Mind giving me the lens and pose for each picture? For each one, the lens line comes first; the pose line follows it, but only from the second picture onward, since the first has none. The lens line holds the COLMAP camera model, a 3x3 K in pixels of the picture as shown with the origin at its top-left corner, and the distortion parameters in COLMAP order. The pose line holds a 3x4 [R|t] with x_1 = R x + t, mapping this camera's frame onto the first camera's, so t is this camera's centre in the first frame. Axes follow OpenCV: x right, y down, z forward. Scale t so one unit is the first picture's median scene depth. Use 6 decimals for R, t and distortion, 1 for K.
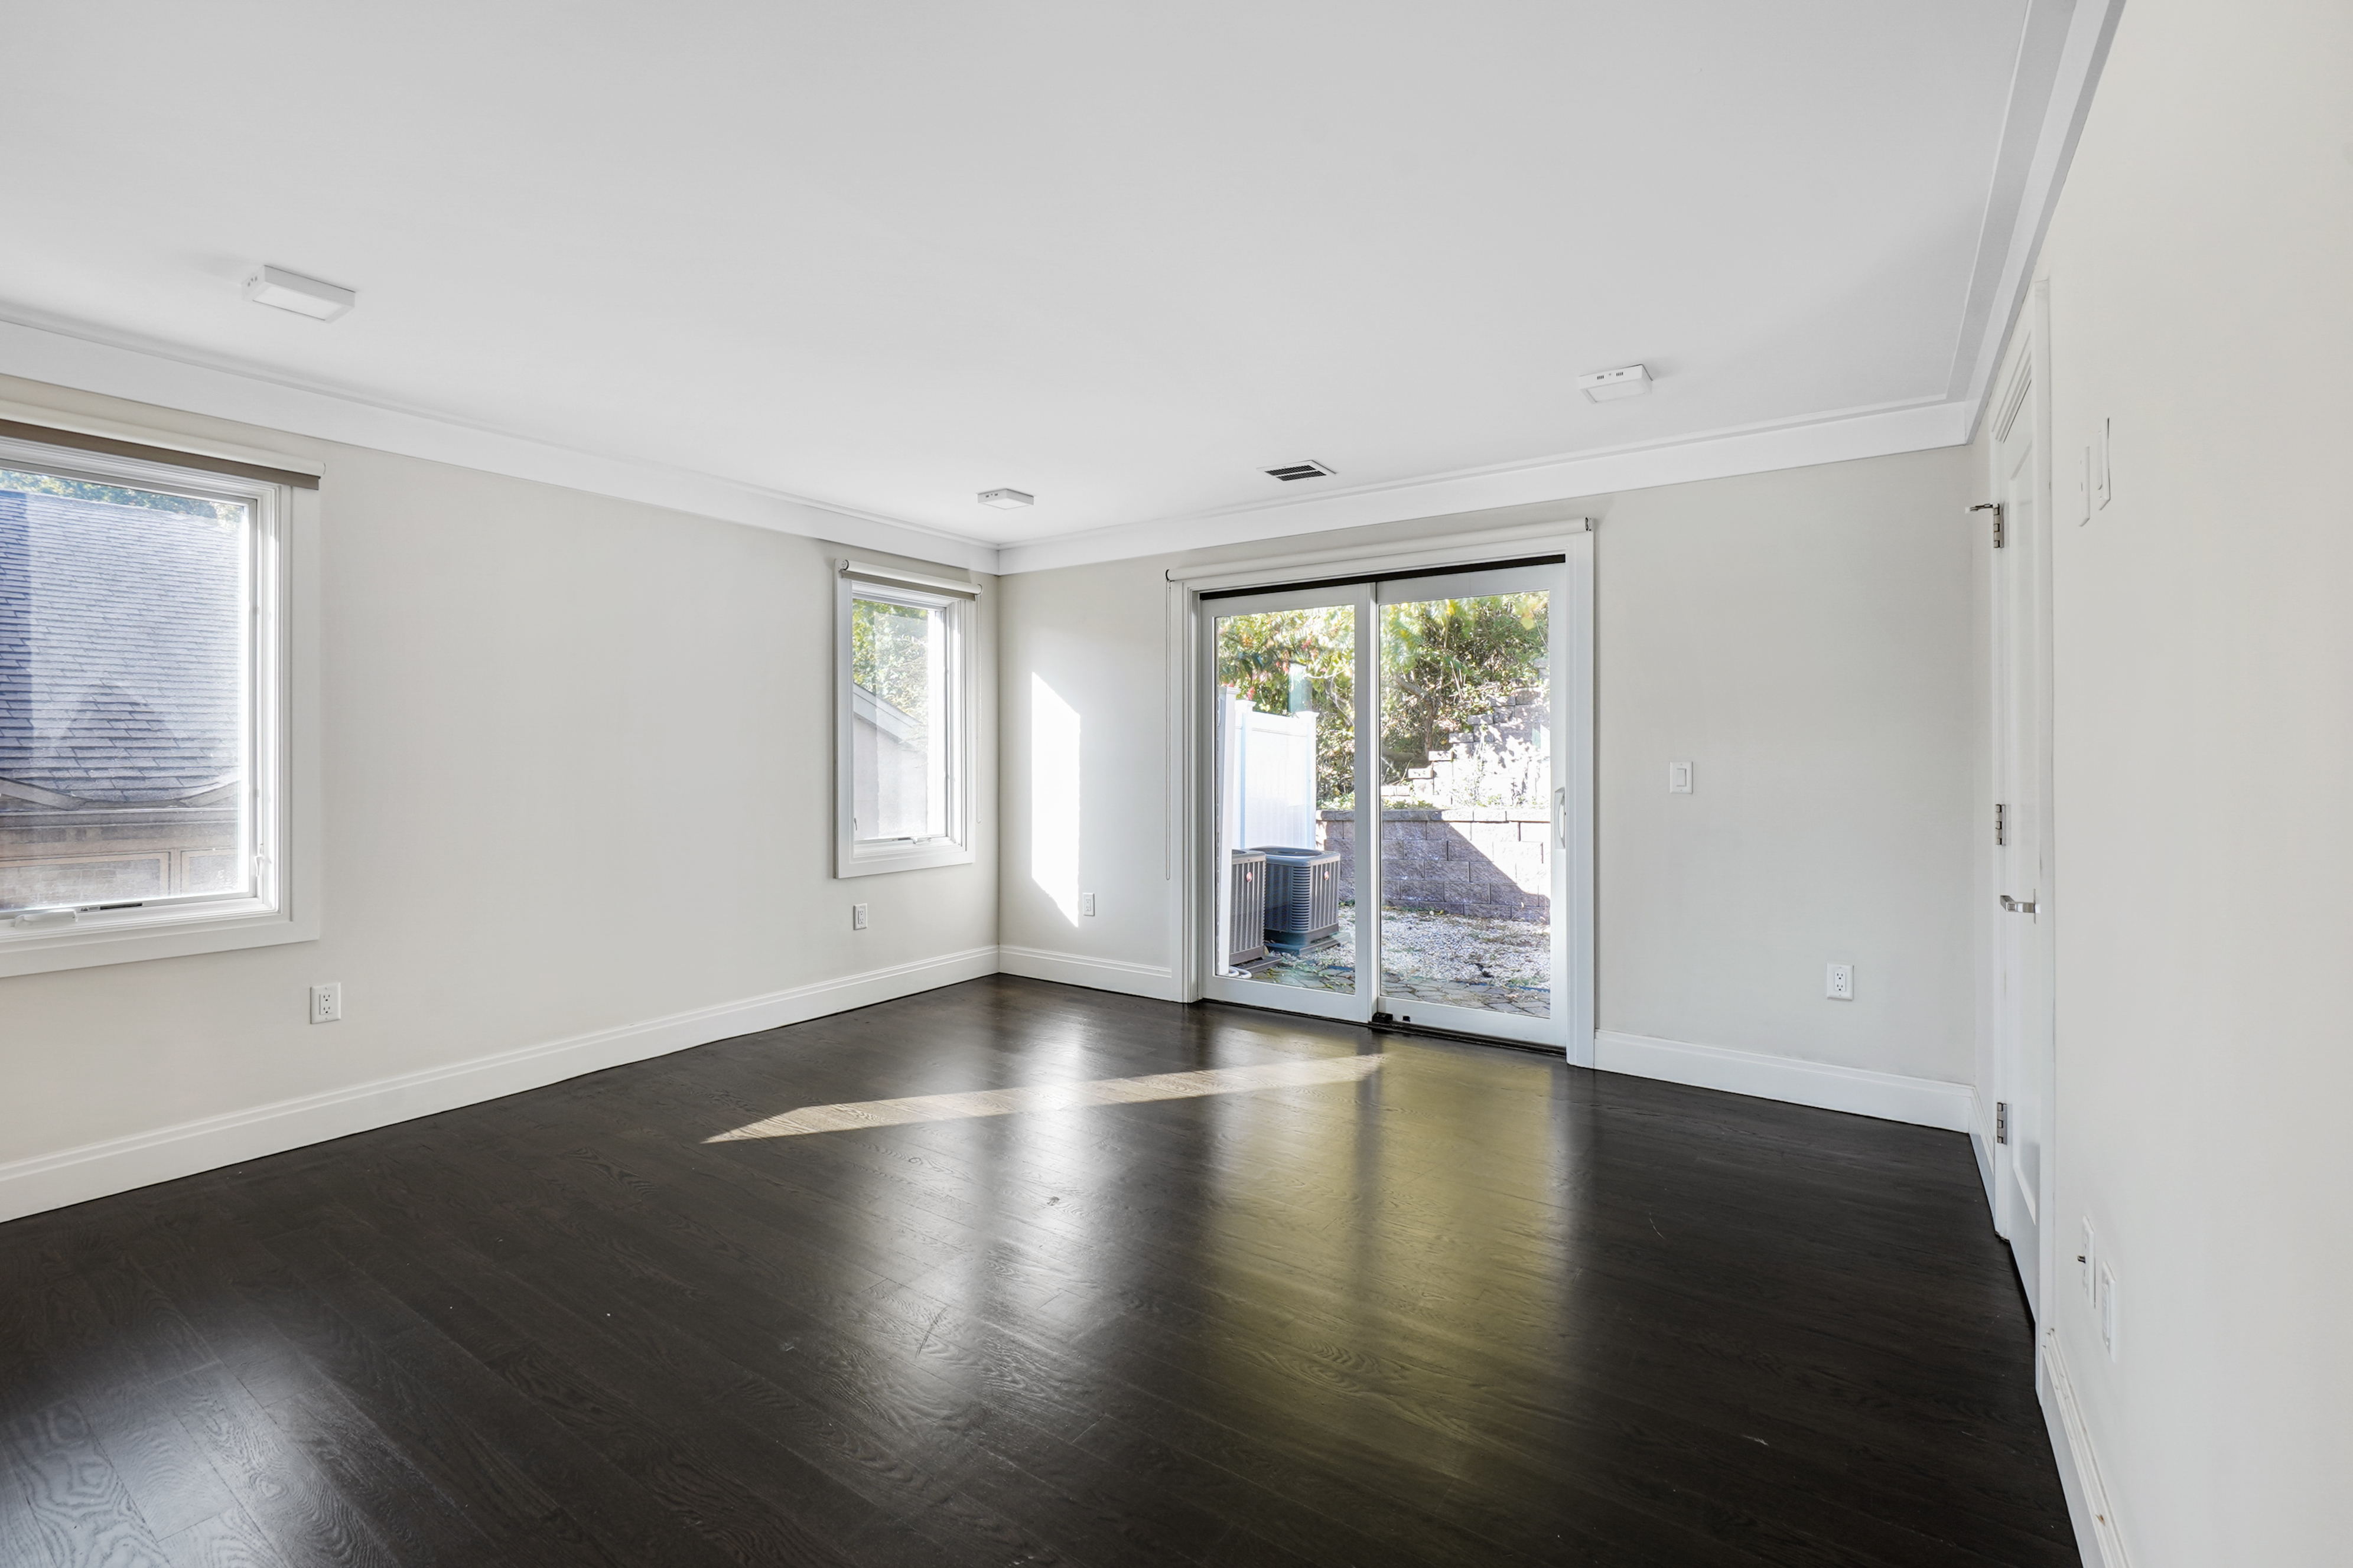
lens RADIAL K [[1020.3, 0, 1125.6], [0, 1020.3, 748.9], [0, 0, 1]] dist [-0.000254, 0.000163]
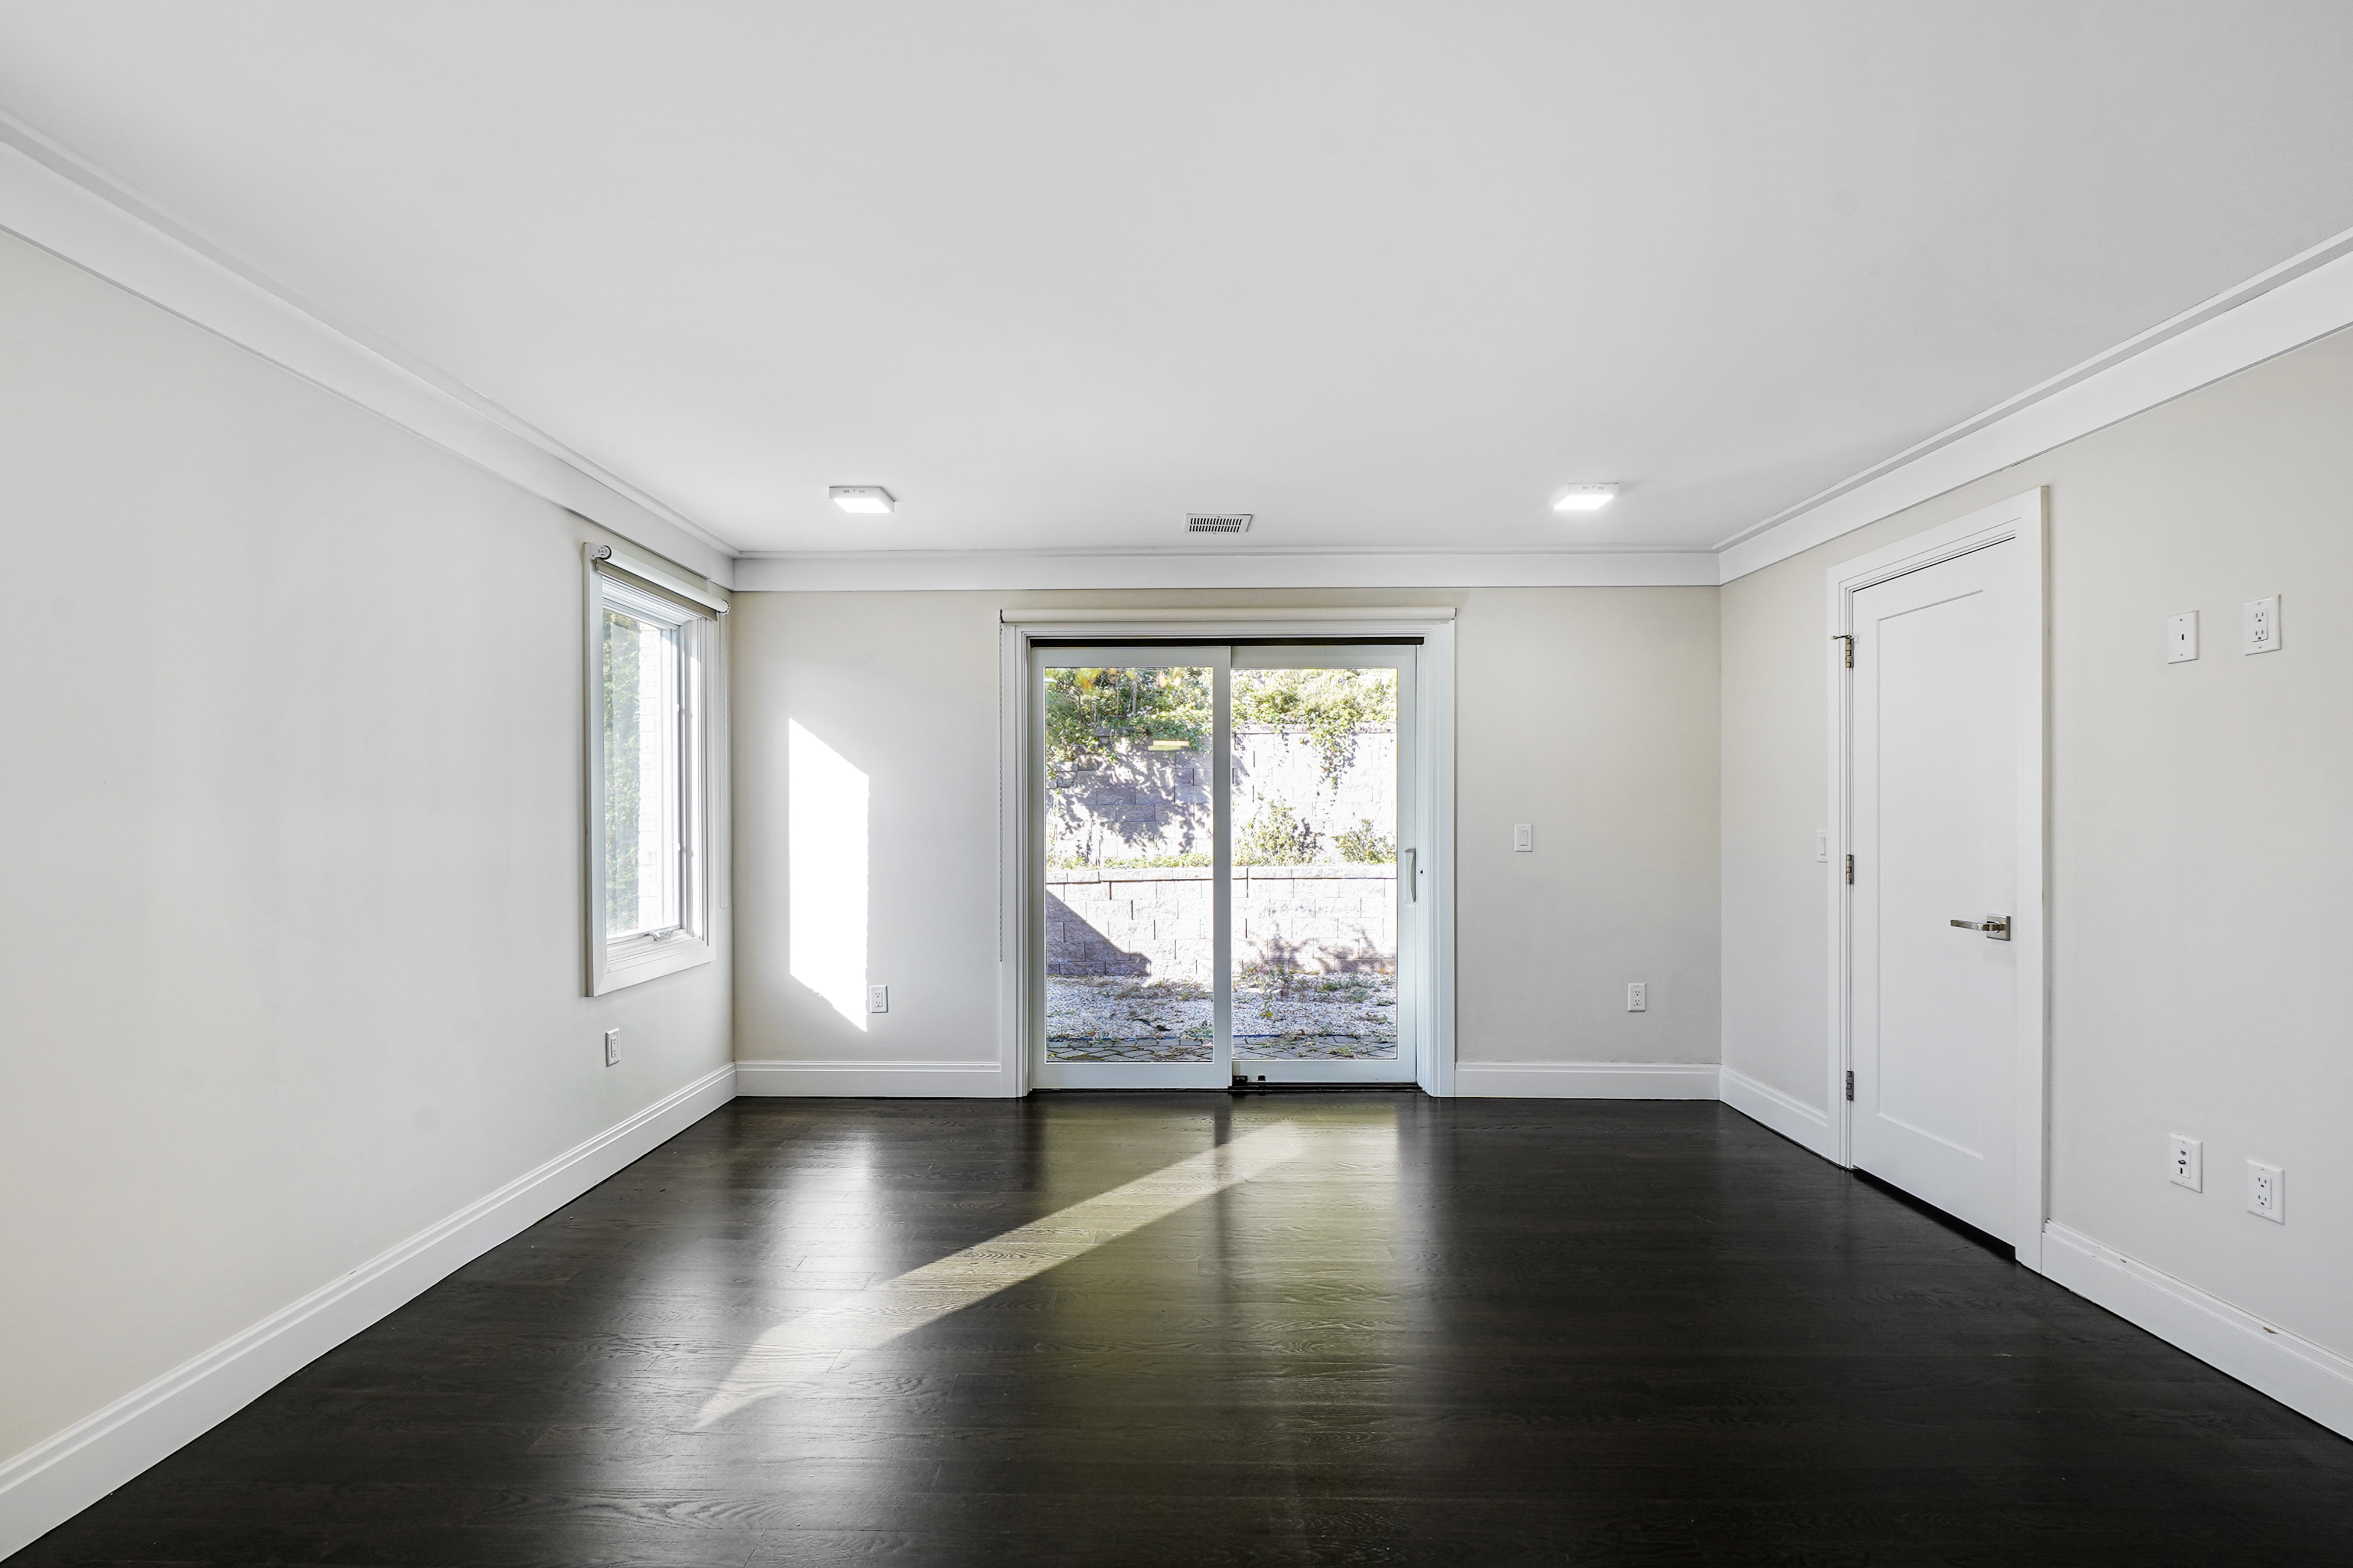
lens RADIAL K [[1020.3, 0, 1154.6], [0, 1020.3, 825.9], [0, 0, 1]] dist [-0.000254, 0.000163]
pose [[0.827374, -0.006066, 0.561618, -0.337289], [-0.001283, 0.999919, 0.012690, -0.000361], [-0.561649, -0.011220, 0.827299, 0.192538]]
